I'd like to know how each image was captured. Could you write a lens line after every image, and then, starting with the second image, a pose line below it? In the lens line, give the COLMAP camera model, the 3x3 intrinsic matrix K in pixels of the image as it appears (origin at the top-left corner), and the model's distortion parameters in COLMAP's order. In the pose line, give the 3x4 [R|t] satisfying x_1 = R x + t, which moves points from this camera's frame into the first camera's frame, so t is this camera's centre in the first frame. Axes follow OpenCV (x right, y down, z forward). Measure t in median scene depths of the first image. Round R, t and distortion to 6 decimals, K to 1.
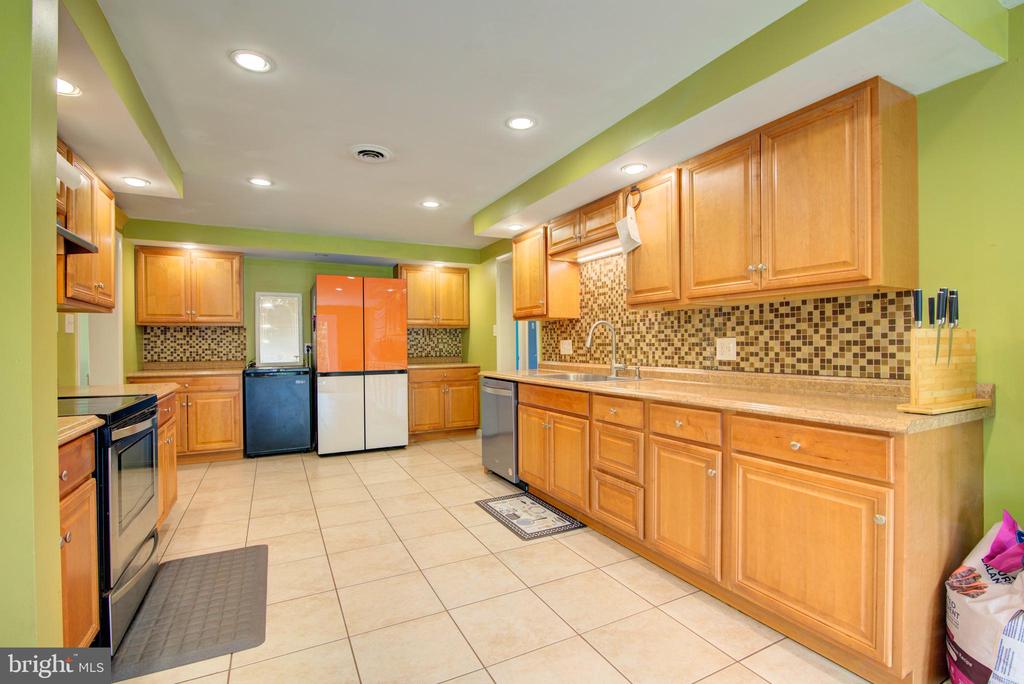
lens RADIAL K [[468.1, 0, 511.8], [0, 468.1, 347.5], [0, 0, 1]] dist [-0.014611, -0.000234]
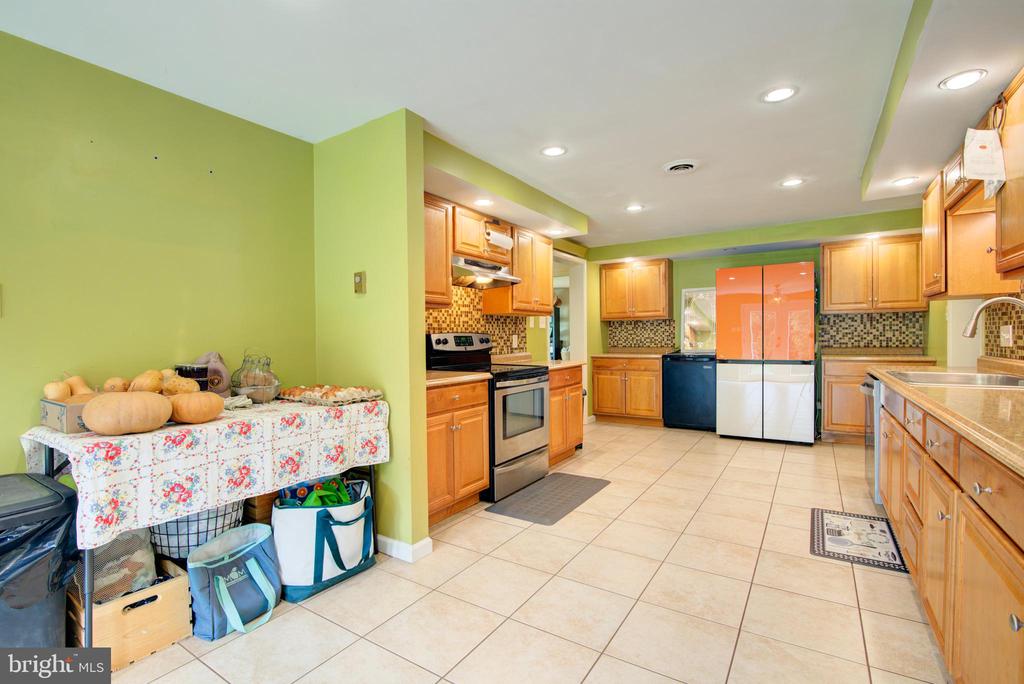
lens RADIAL K [[468.1, 0, 511.8], [0, 468.1, 347.5], [0, 0, 1]] dist [-0.014611, -0.000234]
pose [[0.499107, 0.019697, -0.866317, 0.396483], [0.002769, 0.999700, 0.024324, -0.002747], [0.866536, -0.014539, 0.498903, 0.053896]]
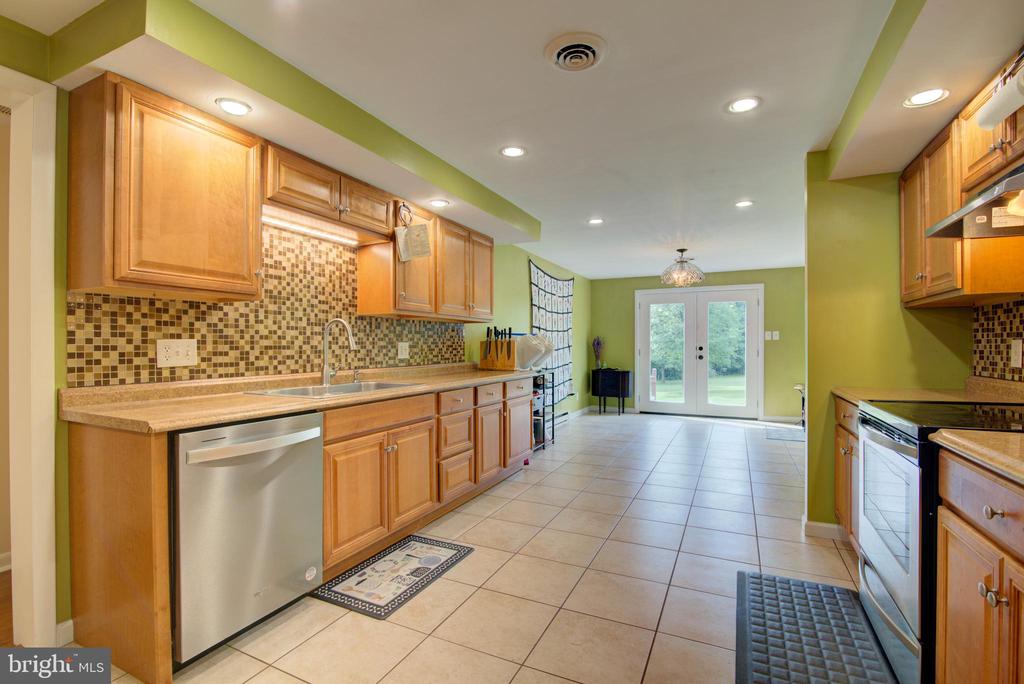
lens RADIAL K [[468.1, 0, 511.8], [0, 468.1, 347.5], [0, 0, 1]] dist [-0.014611, -0.000234]
pose [[-0.604393, 0.007760, 0.796649, -0.624618], [0.014915, 0.999888, 0.001575, -0.001982], [-0.796547, 0.012834, -0.604441, 1.198472]]
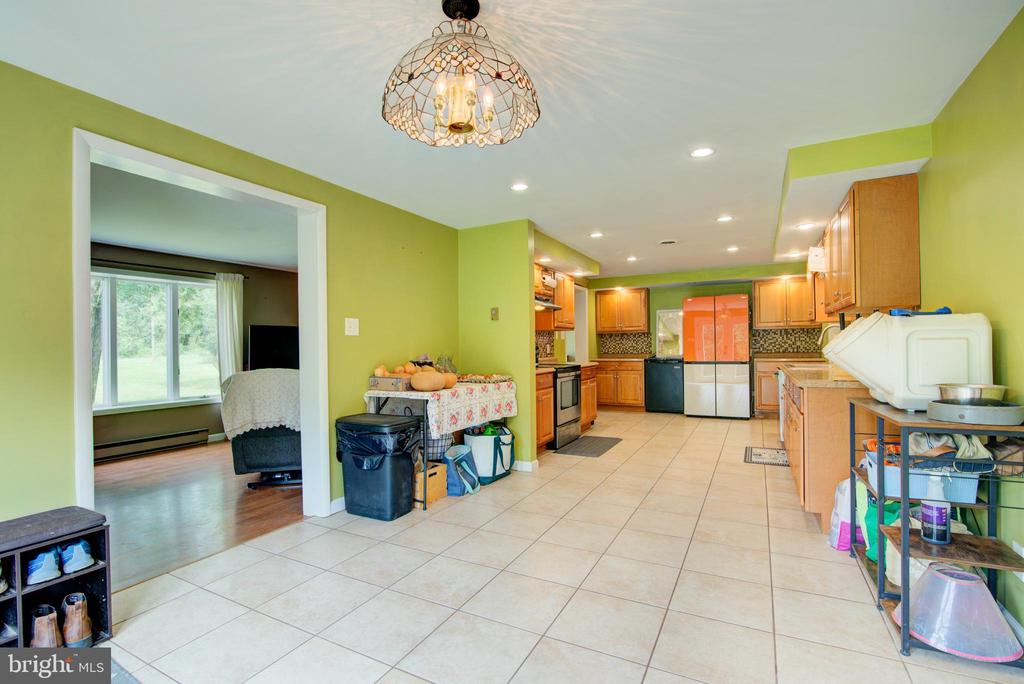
lens RADIAL K [[468.1, 0, 511.8], [0, 468.1, 347.5], [0, 0, 1]] dist [-0.014611, -0.000234]
pose [[0.575179, 0.001030, -0.818027, 0.712796], [0.003875, 0.999985, 0.003984, -0.000995], [0.818018, -0.005461, 0.575166, -0.487764]]
